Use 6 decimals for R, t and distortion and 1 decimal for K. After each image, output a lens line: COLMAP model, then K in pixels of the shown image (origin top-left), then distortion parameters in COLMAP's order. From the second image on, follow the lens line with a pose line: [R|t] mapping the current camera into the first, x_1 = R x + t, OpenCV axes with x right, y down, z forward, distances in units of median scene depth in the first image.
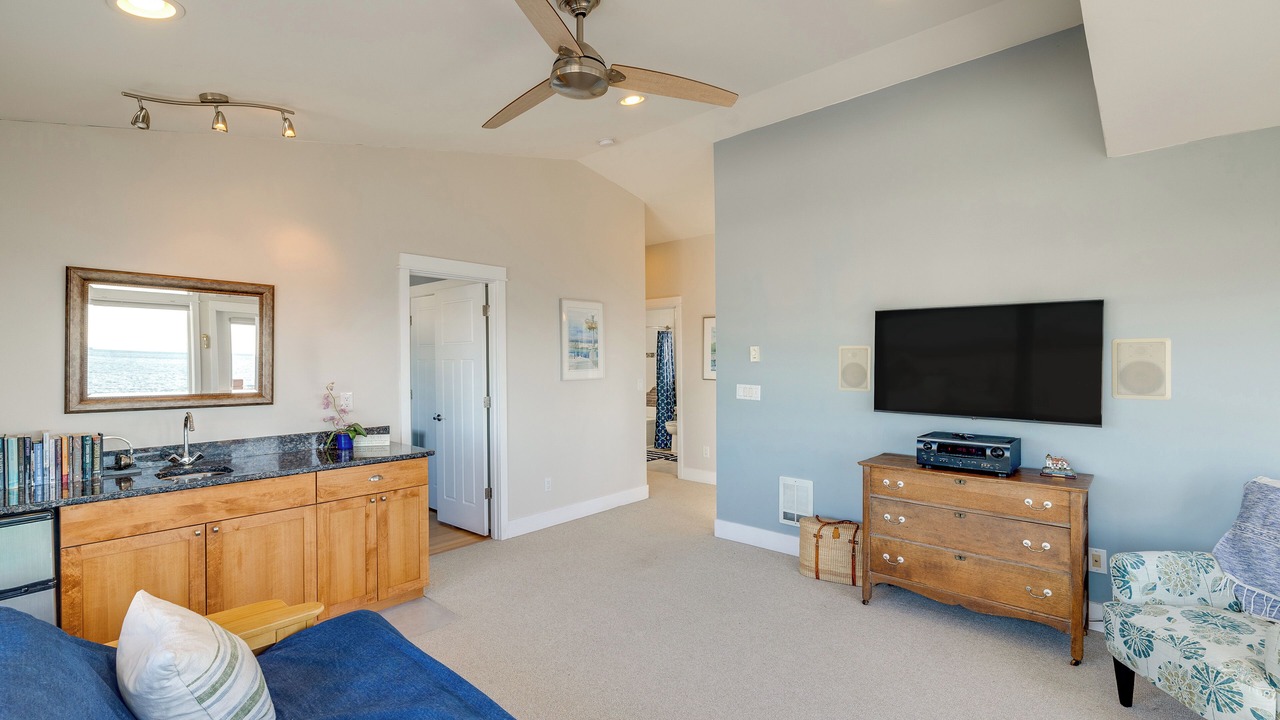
lens RADIAL K [[561.7, 0, 640.0], [0, 561.7, 360.0], [0, 0, 1]] dist [0.002969, 0.000233]
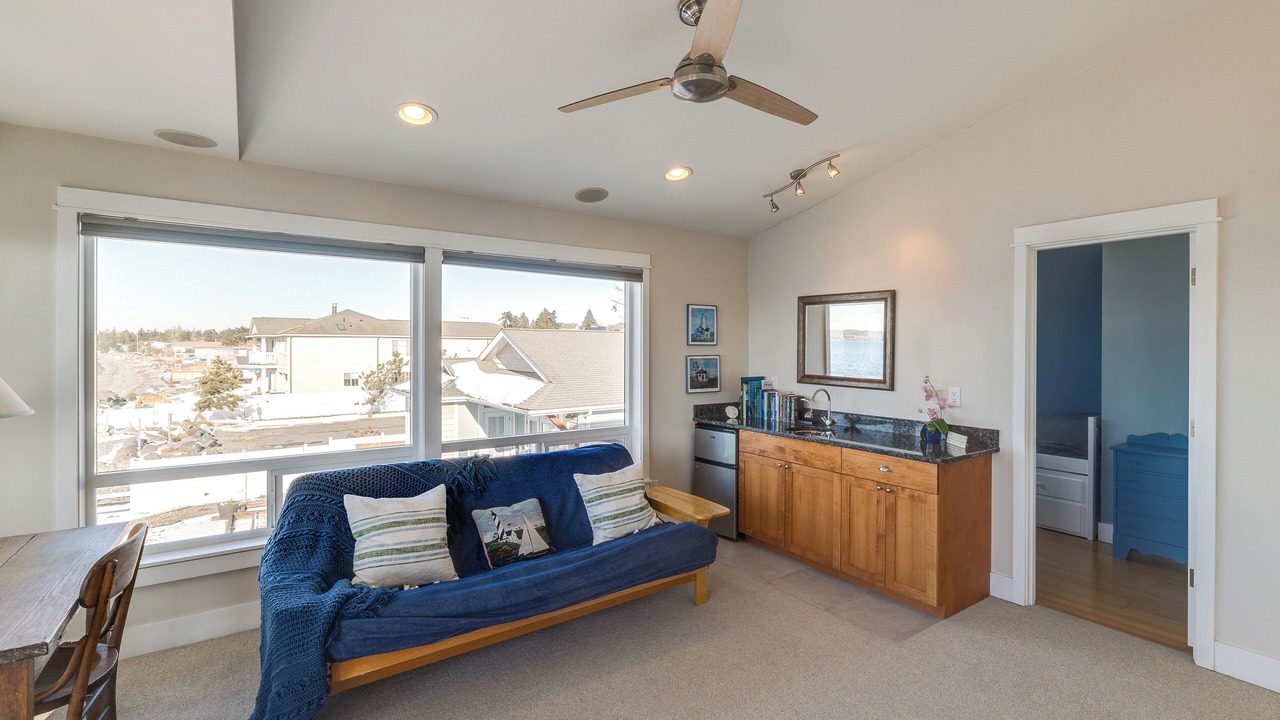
lens RADIAL K [[561.7, 0, 640.0], [0, 561.7, 360.0], [0, 0, 1]] dist [0.002969, 0.000233]
pose [[-0.237519, 0.031812, -0.970862, 0.640376], [0.002724, 0.999481, 0.032083, -0.025787], [0.971379, 0.004975, -0.237482, 0.804072]]
